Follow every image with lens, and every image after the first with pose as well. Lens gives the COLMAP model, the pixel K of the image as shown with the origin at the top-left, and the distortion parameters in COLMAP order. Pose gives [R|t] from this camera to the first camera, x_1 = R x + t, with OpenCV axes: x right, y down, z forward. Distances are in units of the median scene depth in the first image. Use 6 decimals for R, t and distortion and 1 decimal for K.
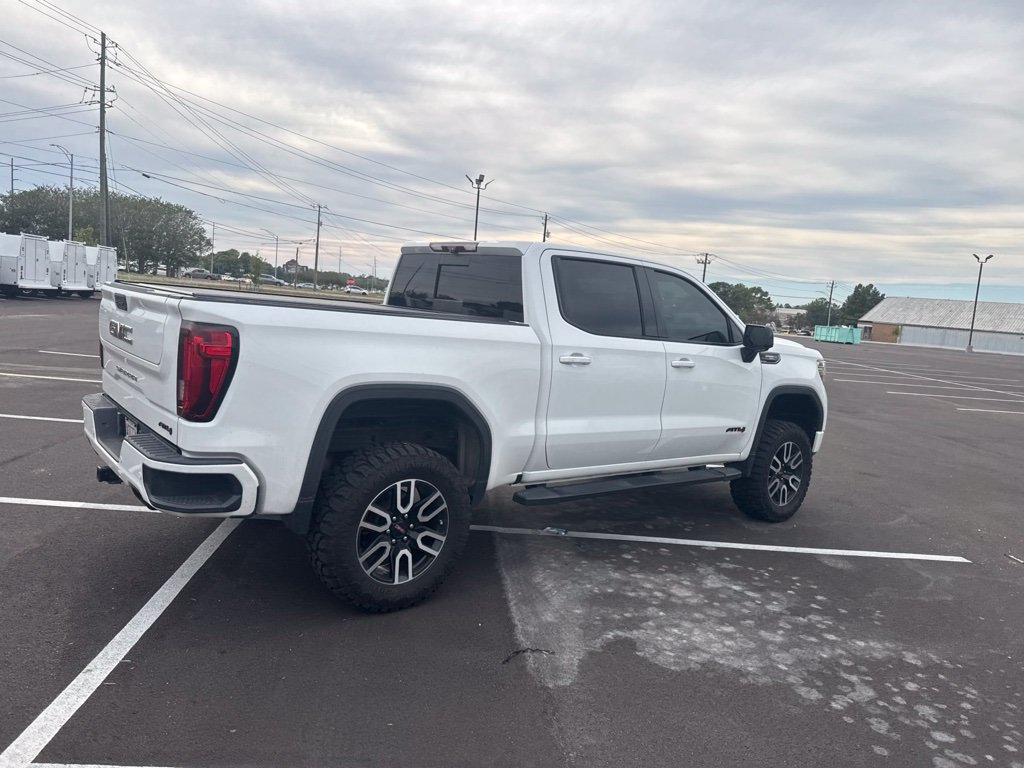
lens RADIAL K [[716.8, 0, 509.5], [0, 716.8, 380.1], [0, 0, 1]] dist [0.063734, -0.089199]
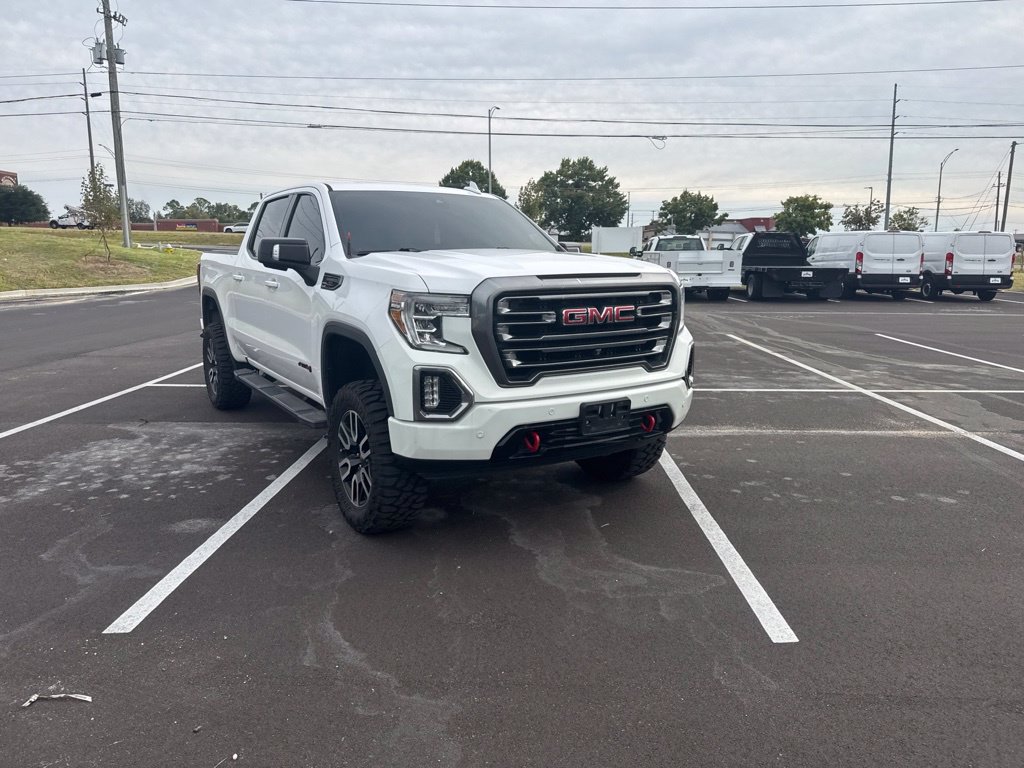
lens RADIAL K [[716.8, 0, 509.5], [0, 716.8, 380.1], [0, 0, 1]] dist [0.063734, -0.089199]
pose [[-0.120006, 0.082845, -0.989310, 1.431838], [-0.121851, 0.987749, 0.097495, -0.033129], [0.985267, 0.132248, -0.108441, 1.700868]]
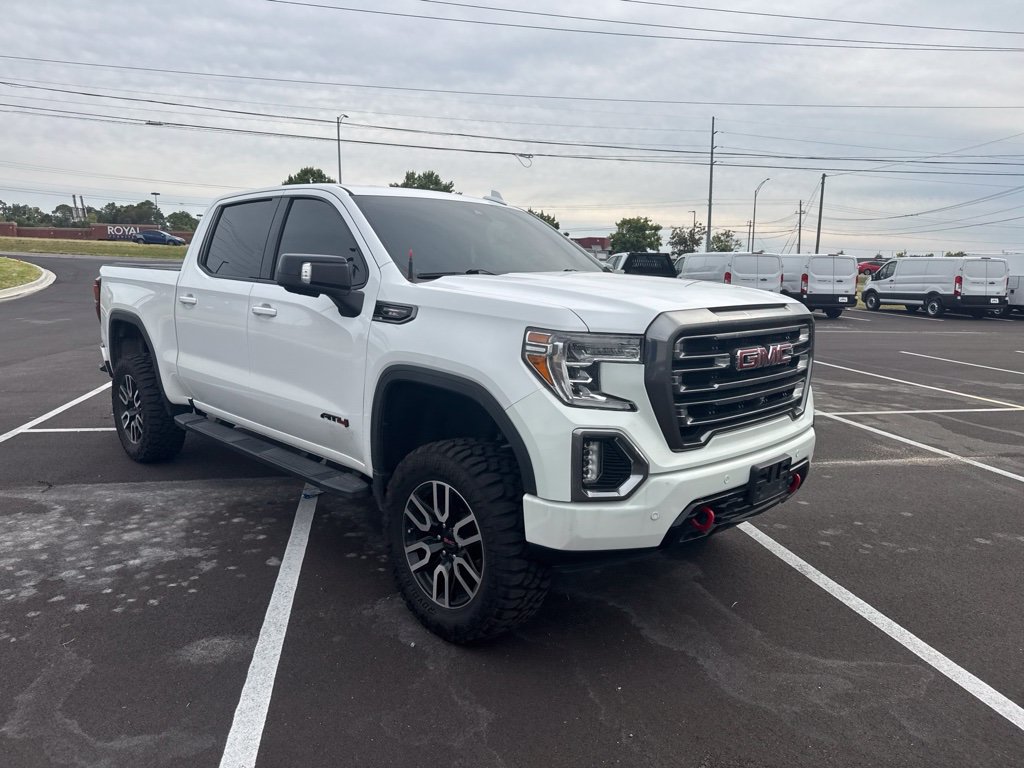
lens RADIAL K [[715.9, 0, 506.7], [0, 715.9, 388.5], [0, 0, 1]] dist [0.060880, -0.077608]
pose [[0.093650, 0.076174, -0.992687, 1.245482], [-0.118030, 0.990887, 0.064901, -0.024598], [0.988584, 0.111089, 0.101787, 1.388823]]
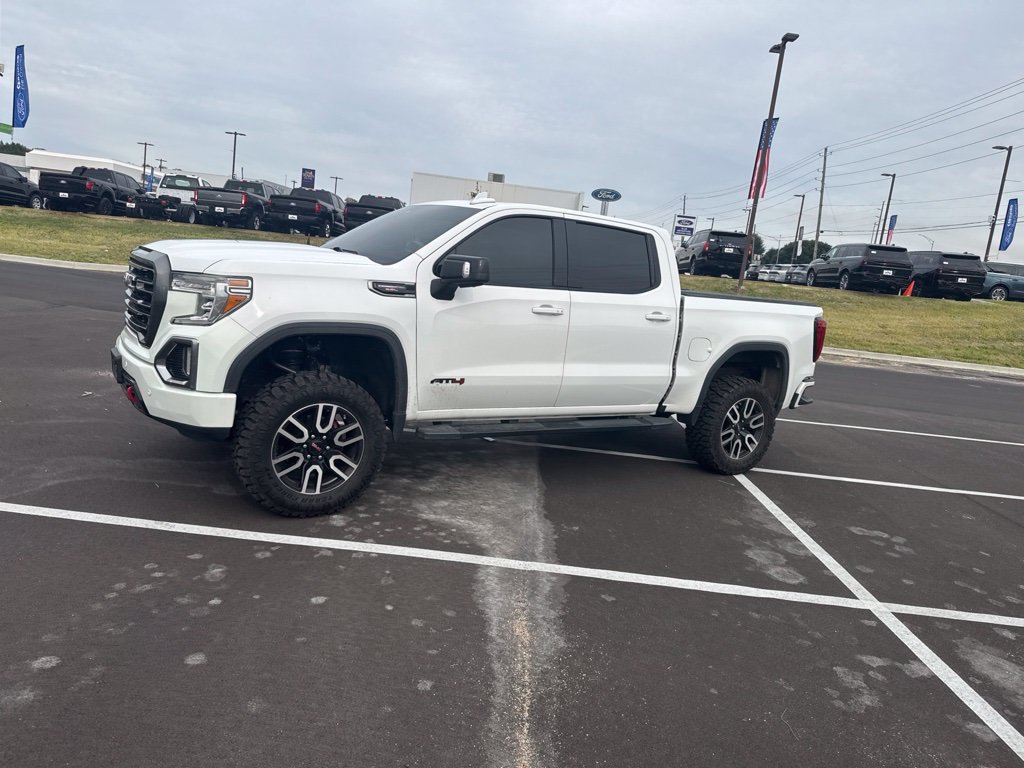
lens RADIAL K [[711.2, 0, 506.5], [0, 711.2, 384.7], [0, 0, 1]] dist [0.091422, -0.143423]
pose [[-0.973345, -0.217088, 0.073978, -0.048654], [-0.188775, 0.941517, 0.279124, -0.283416], [-0.130246, 0.257719, -0.957401, 2.636942]]
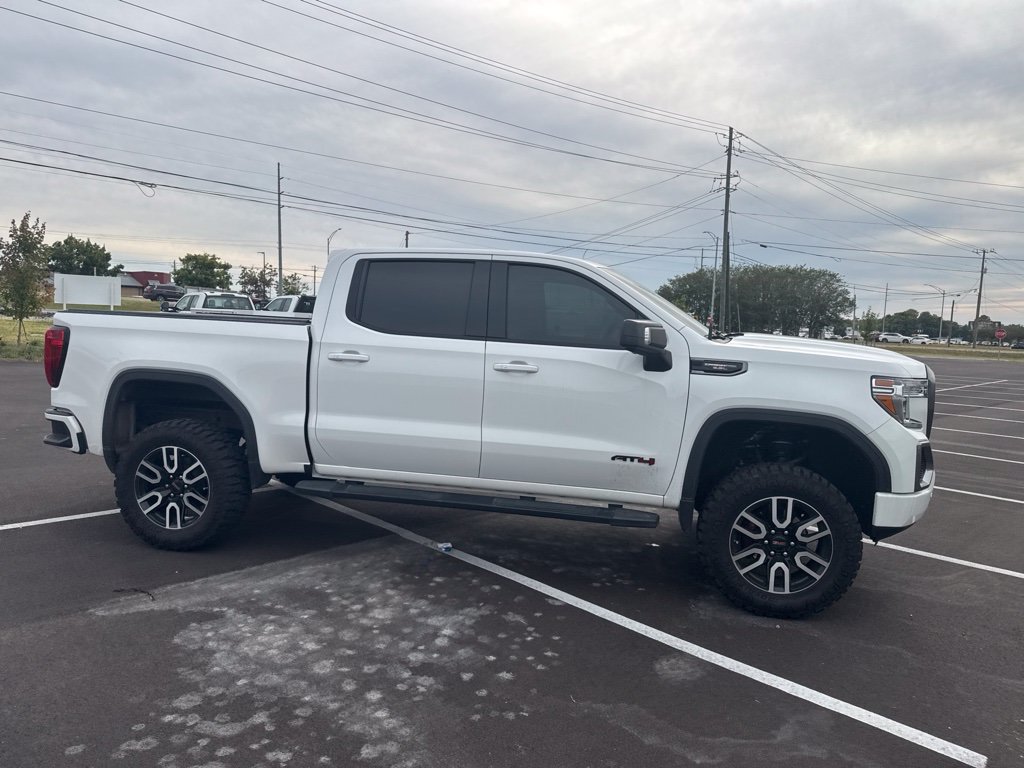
lens RADIAL K [[711.2, 0, 506.5], [0, 711.2, 384.7], [0, 0, 1]] dist [0.091422, -0.143423]
pose [[0.636316, 0.001543, -0.771427, 1.028725], [-0.064961, 0.996553, -0.051591, 0.048440], [0.768688, 0.082941, 0.634223, 0.539013]]
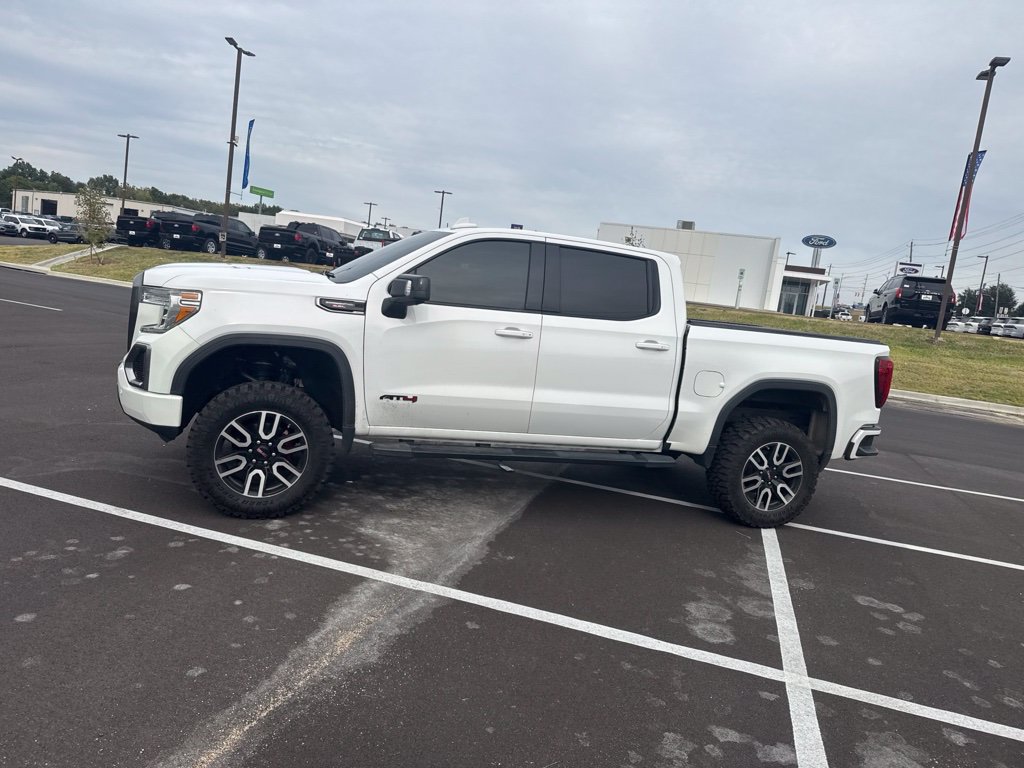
lens RADIAL K [[716.8, 0, 509.5], [0, 716.8, 380.1], [0, 0, 1]] dist [0.063734, -0.089199]
pose [[-0.905241, -0.247109, 0.345652, -0.401363], [-0.162515, 0.953001, 0.255692, -0.306573], [-0.392591, 0.175289, -0.902854, 2.540527]]
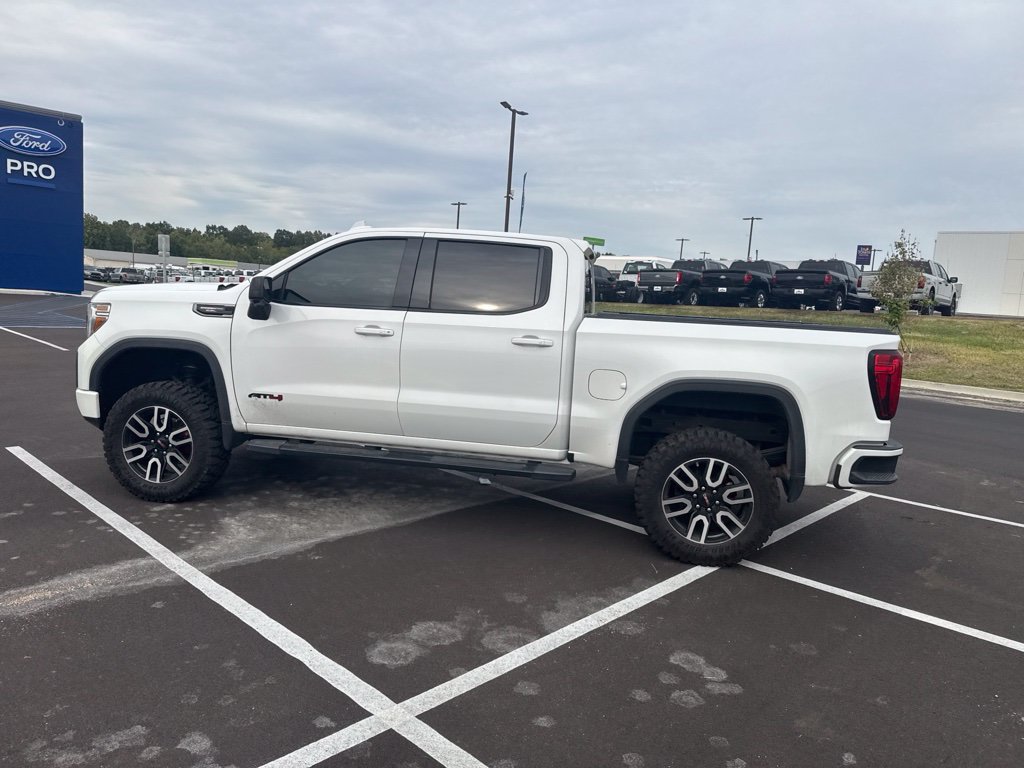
lens RADIAL K [[715.0, 0, 507.0], [0, 715.0, 383.5], [0, 0, 1]] dist [0.073077, -0.110240]
pose [[-0.655533, -0.221597, 0.721922, -0.944426], [-0.043072, 0.965393, 0.257220, -0.304731], [-0.753938, 0.137522, -0.642391, 2.076539]]
